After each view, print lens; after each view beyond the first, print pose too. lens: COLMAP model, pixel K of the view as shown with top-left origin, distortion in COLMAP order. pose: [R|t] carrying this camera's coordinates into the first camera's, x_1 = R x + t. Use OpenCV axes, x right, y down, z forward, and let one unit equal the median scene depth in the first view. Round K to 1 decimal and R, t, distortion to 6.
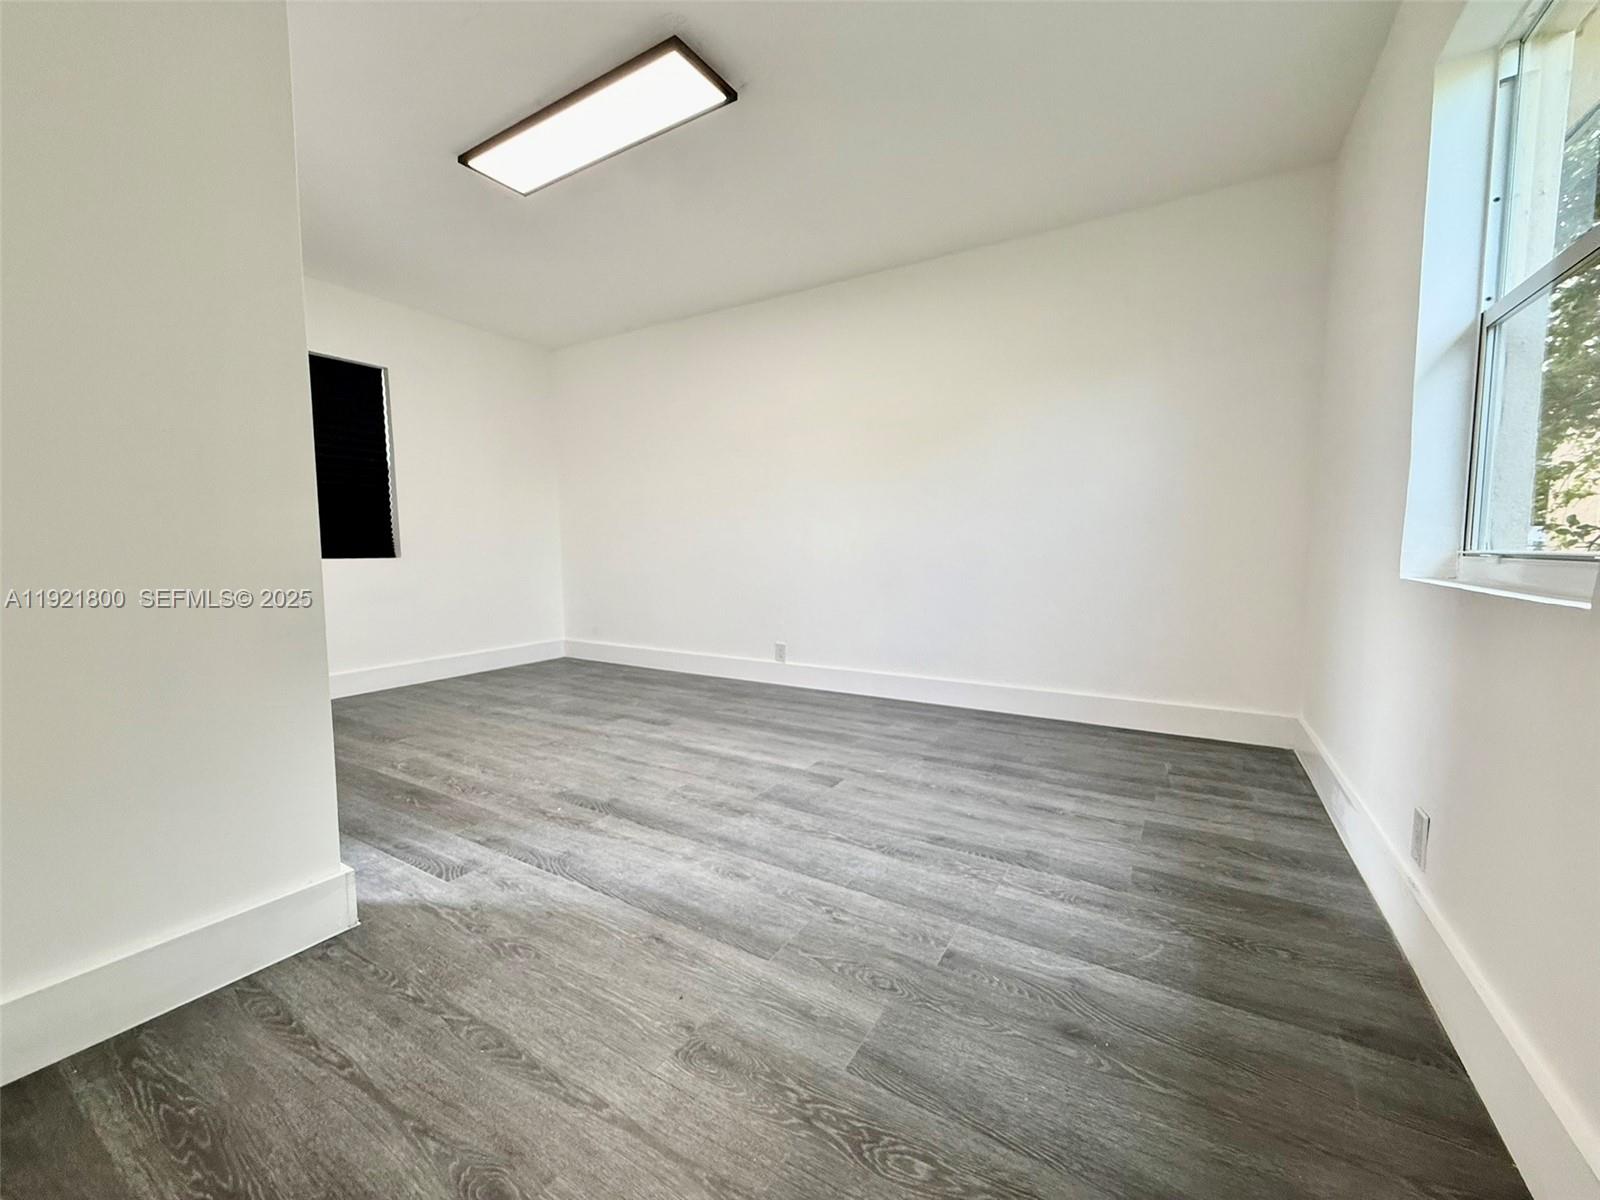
lens RADIAL K [[637.8, 0, 804.1], [0, 637.8, 600.6], [0, 0, 1]] dist [0.000907, -0.000359]
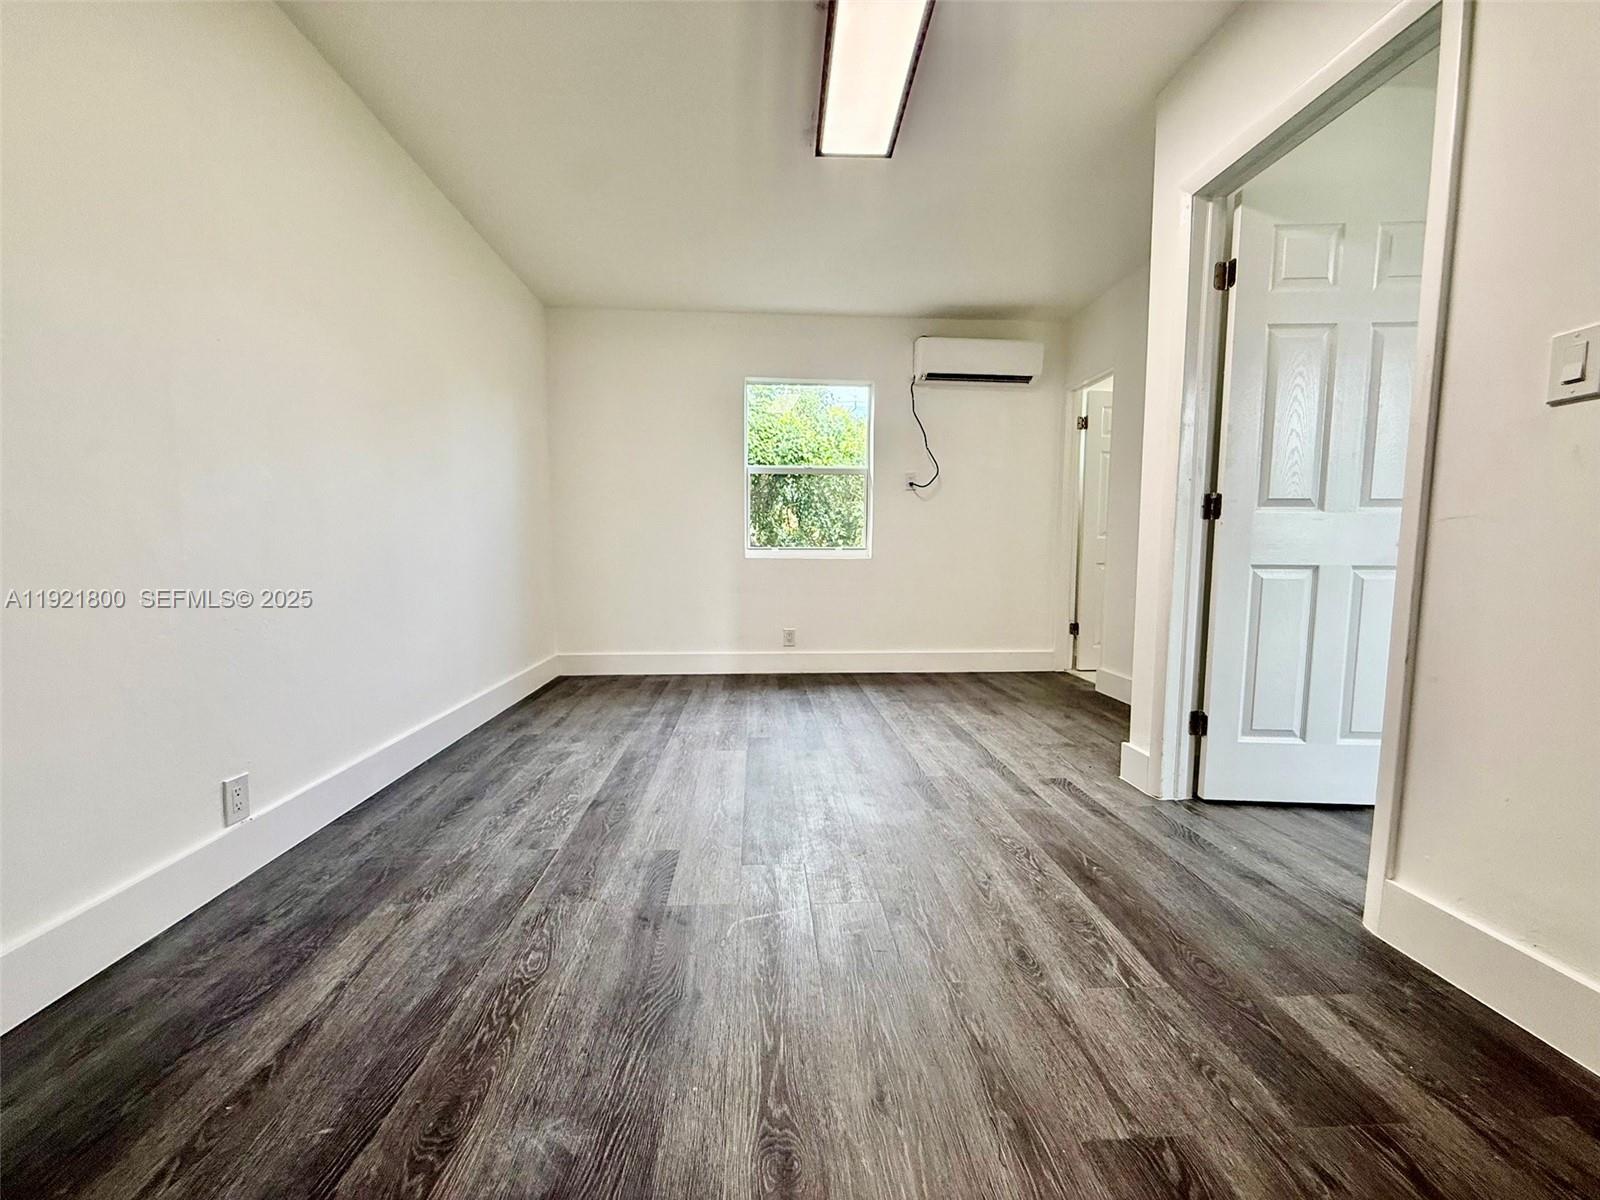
lens RADIAL K [[637.8, 0, 788.0], [0, 637.8, 603.6], [0, 0, 1]] dist [0.000907, -0.000359]
pose [[-0.553816, -0.070458, 0.829653, -0.893597], [0.070224, 0.988911, 0.130859, -0.113660], [-0.829673, 0.130733, -0.542726, 1.457807]]
